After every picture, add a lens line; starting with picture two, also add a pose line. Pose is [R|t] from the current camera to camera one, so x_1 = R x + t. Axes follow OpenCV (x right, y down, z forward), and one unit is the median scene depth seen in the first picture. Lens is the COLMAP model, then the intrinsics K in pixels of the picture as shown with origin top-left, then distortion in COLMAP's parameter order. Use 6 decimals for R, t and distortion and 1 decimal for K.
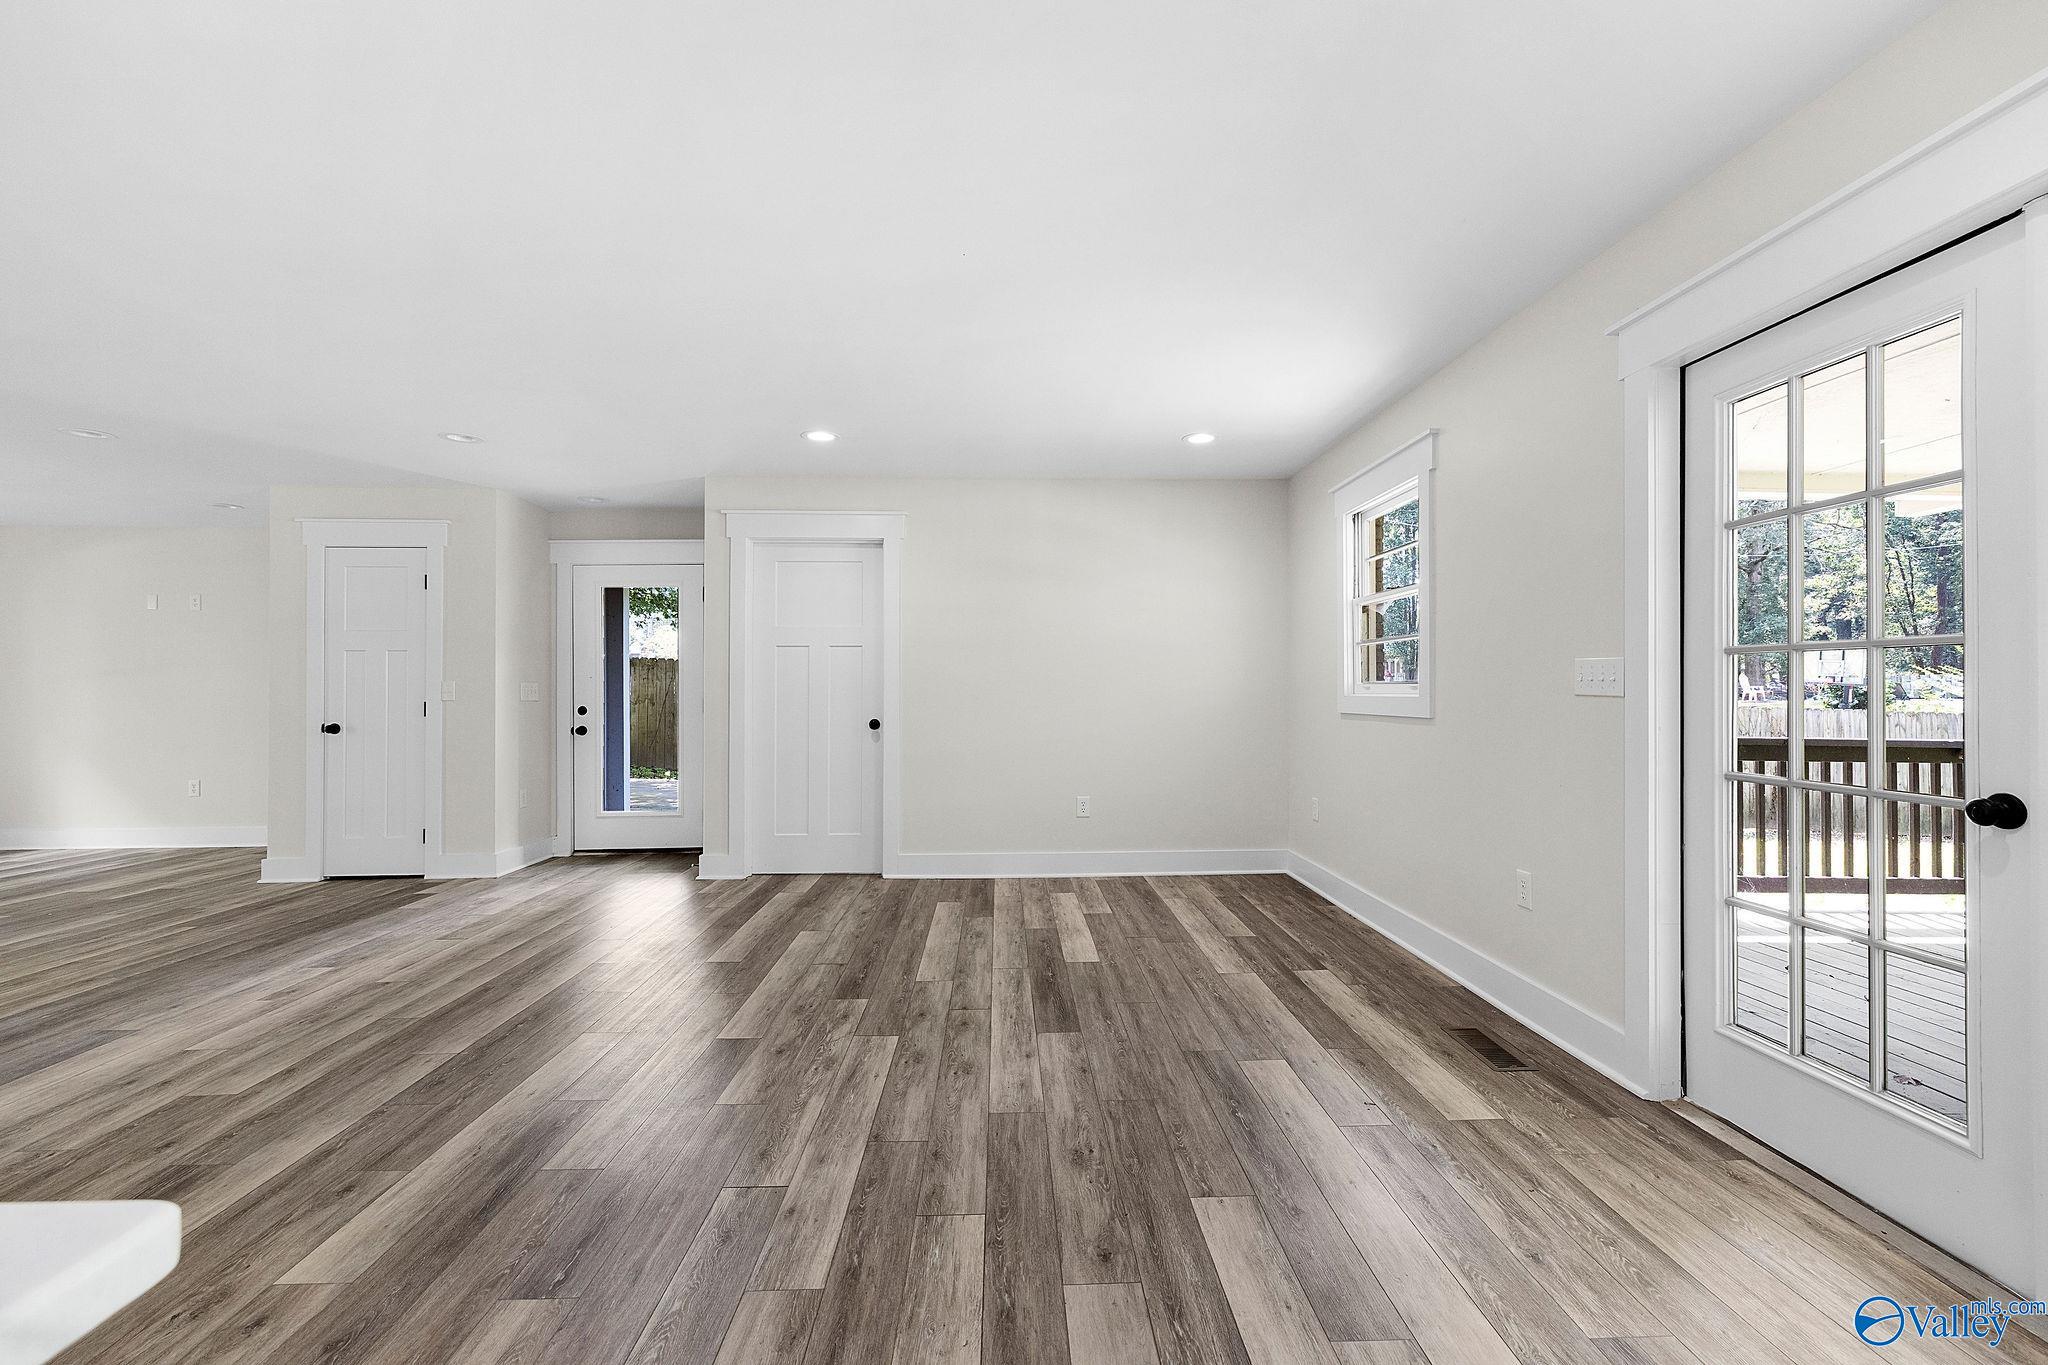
lens RADIAL K [[869.4, 0, 1028.9], [0, 869.4, 676.7], [0, 0, 1]] dist [0.002473, 0.000382]
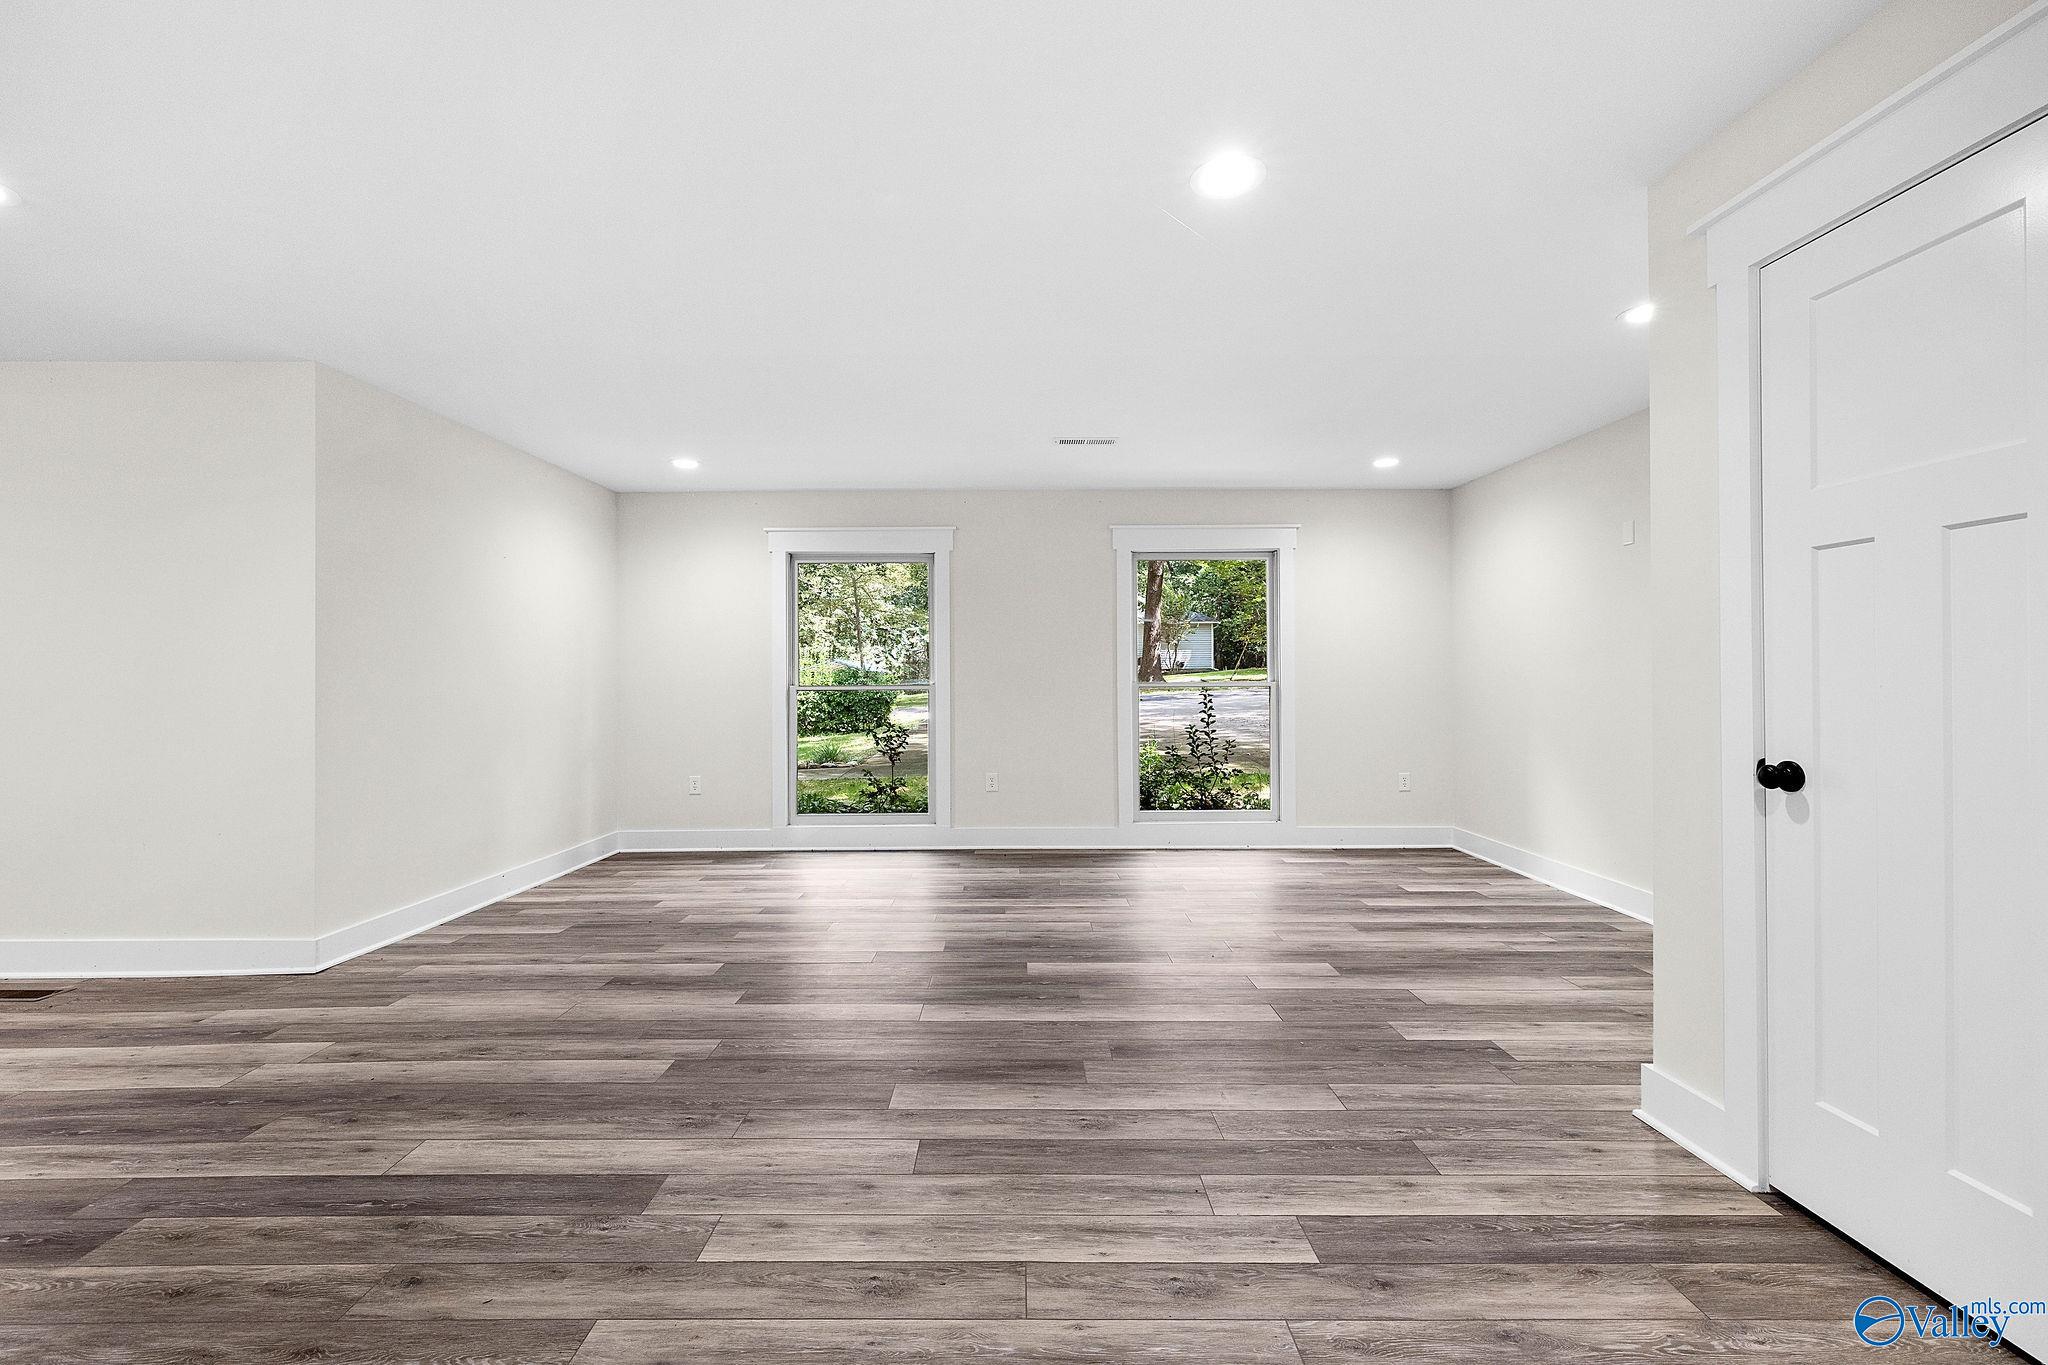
lens RADIAL K [[870.0, 0, 1019.6], [0, 870.0, 663.8], [0, 0, 1]] dist [0.001529, 0.000219]
pose [[-0.025403, -0.013208, -0.999590, -0.790828], [0.018041, 0.999744, -0.013668, 0.024679], [0.999515, -0.018380, -0.025158, 1.258876]]
